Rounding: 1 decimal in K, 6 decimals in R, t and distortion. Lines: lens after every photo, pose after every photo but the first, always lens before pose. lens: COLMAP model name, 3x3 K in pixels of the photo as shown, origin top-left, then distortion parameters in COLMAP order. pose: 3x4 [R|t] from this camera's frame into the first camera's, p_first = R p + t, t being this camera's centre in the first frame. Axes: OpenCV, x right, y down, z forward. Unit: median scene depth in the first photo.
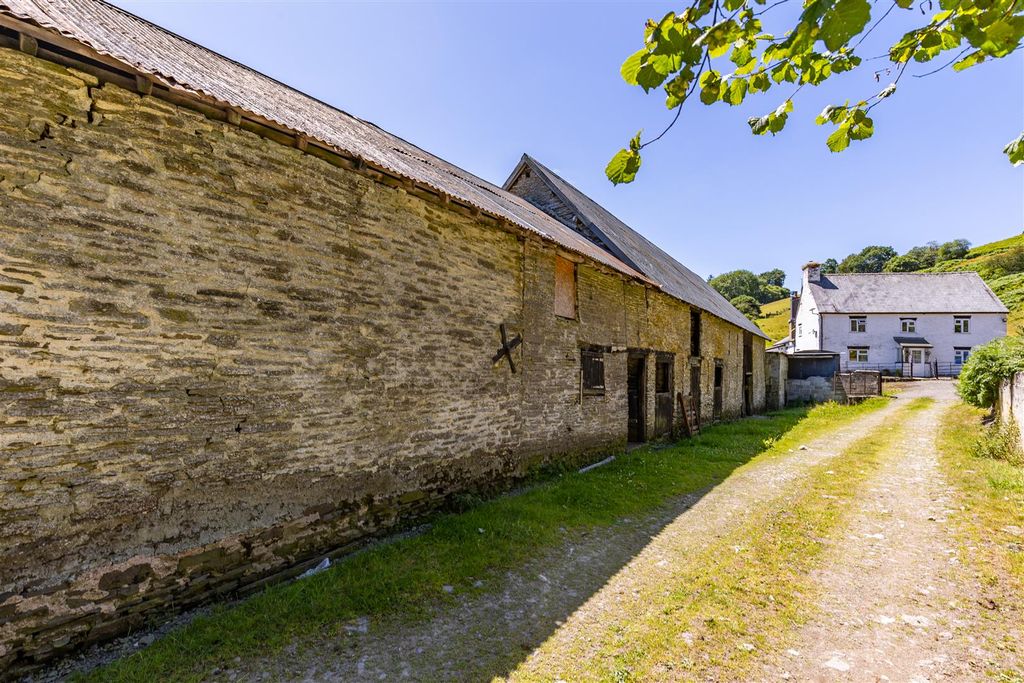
lens RADIAL K [[488.3, 0, 510.5], [0, 488.3, 344.2], [0, 0, 1]] dist [-0.001749, -0.000589]
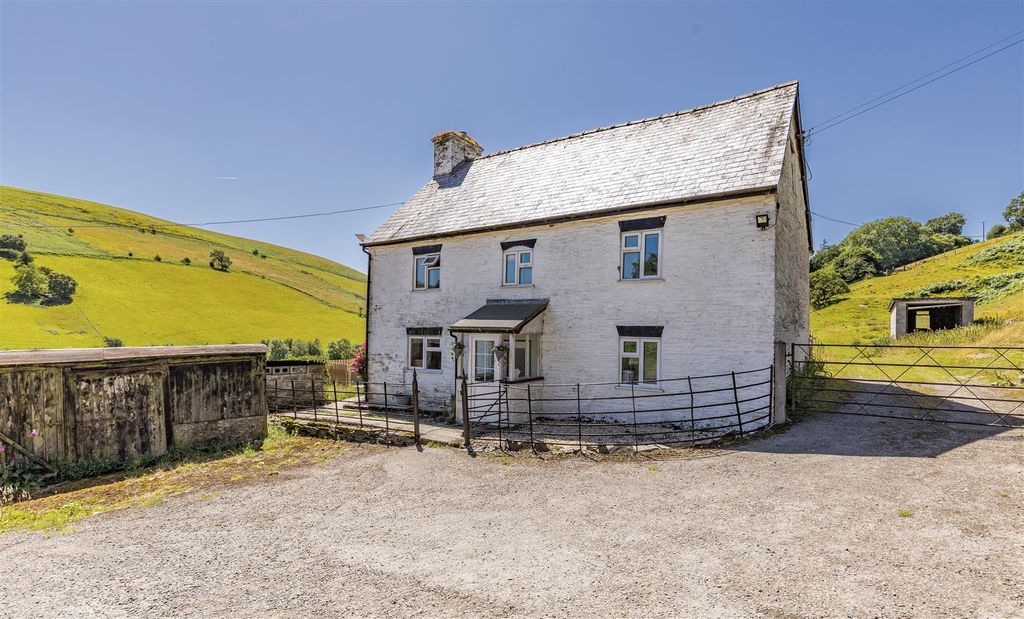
lens RADIAL K [[481.8, 0, 542.0], [0, 481.8, 325.2], [0, 0, 1]] dist [0.011344, -0.000145]
pose [[0.966293, -0.017572, -0.256844, 0.893954], [0.021874, 0.999664, 0.013902, -0.000734], [0.256513, -0.019052, 0.966353, 0.667637]]
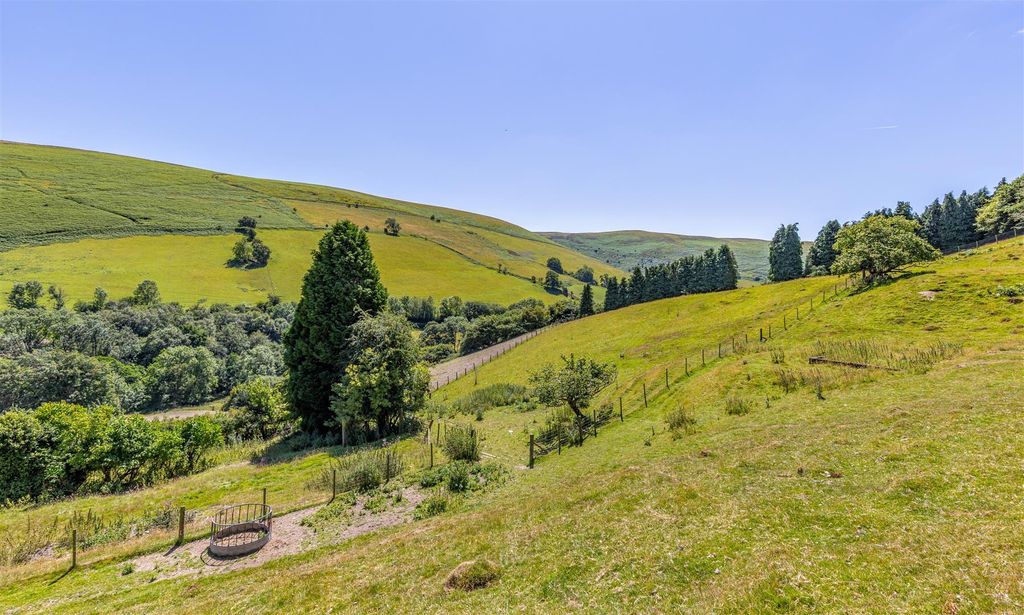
lens RADIAL K [[460.7, 0, 523.3], [0, 460.7, 278.2], [0, 0, 1]] dist [0.019155, 0.000442]
pose [[0.779980, -0.016005, -0.625599, 1.736806], [0.027901, 0.999568, 0.009214, -0.094435], [0.625182, -0.024642, 0.780090, 1.920487]]
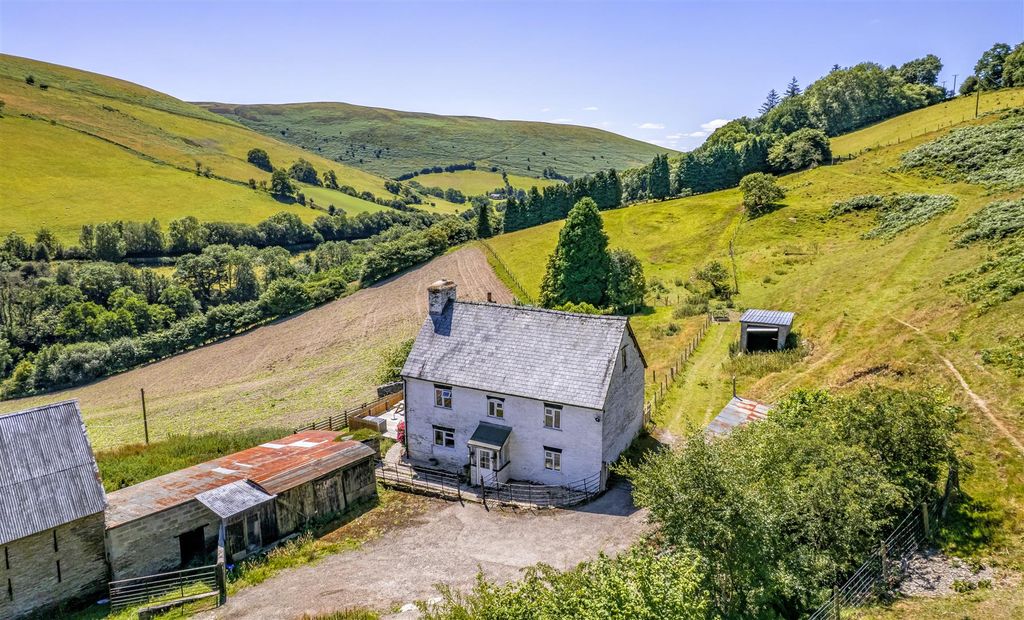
lens RADIAL K [[651.1, 0, 515.8], [0, 651.1, 273.6], [0, 0, 1]] dist [-0.051719, 0.040211]
pose [[0.988472, -0.008916, -0.151143, 0.961959], [0.037472, 0.981615, 0.187159, -0.388763], [0.146696, -0.190665, 0.970632, 0.138382]]
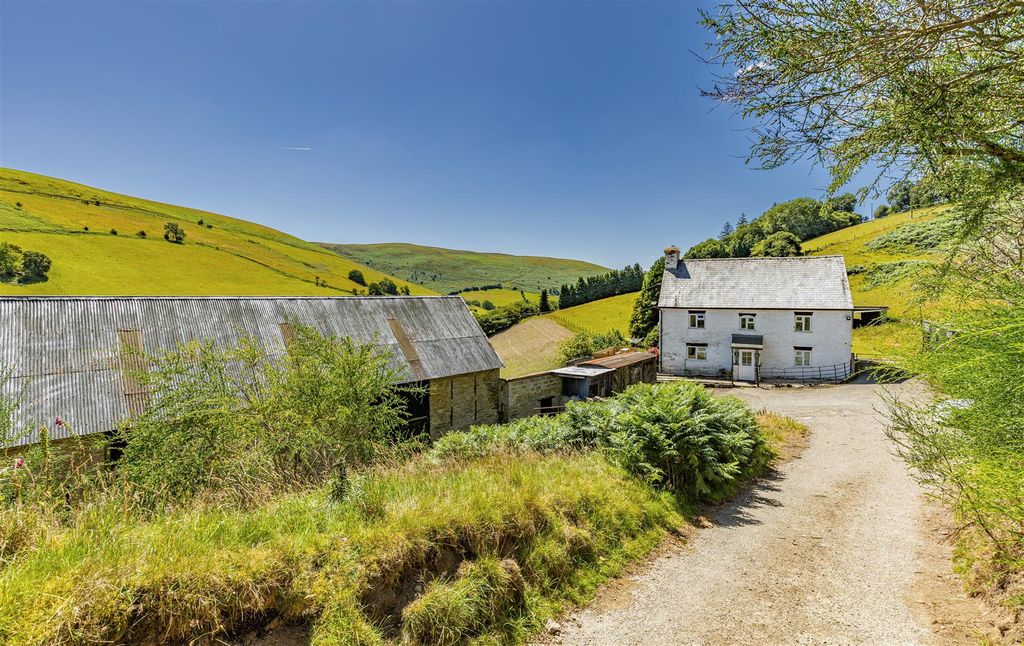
lens RADIAL K [[461.1, 0, 516.1], [0, 461.1, 304.3], [0, 0, 1]] dist [0.011264, -0.001014]
pose [[0.985394, -0.028743, -0.167845, 0.520906], [0.038642, 0.997682, 0.056011, -0.133836], [0.165846, -0.061679, 0.984221, 0.070827]]
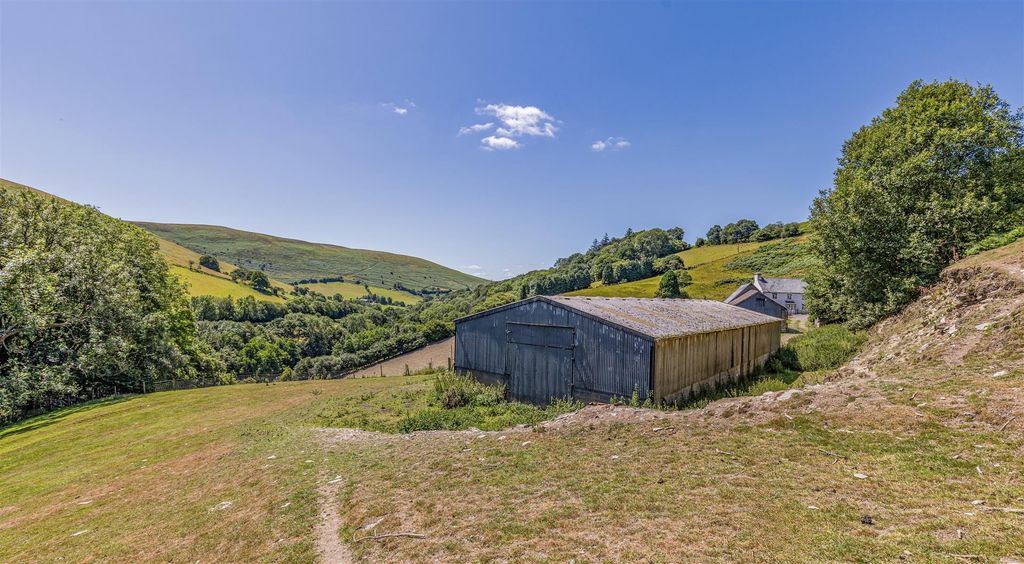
lens RADIAL K [[459.0, 0, 516.2], [0, 459.0, 288.3], [0, 0, 1]] dist [0.002443, 0.000166]
pose [[0.976905, 0.000930, 0.213671, -1.451127], [-0.008261, 0.999407, 0.033422, -0.171104], [-0.213513, -0.034415, 0.976334, -1.425457]]
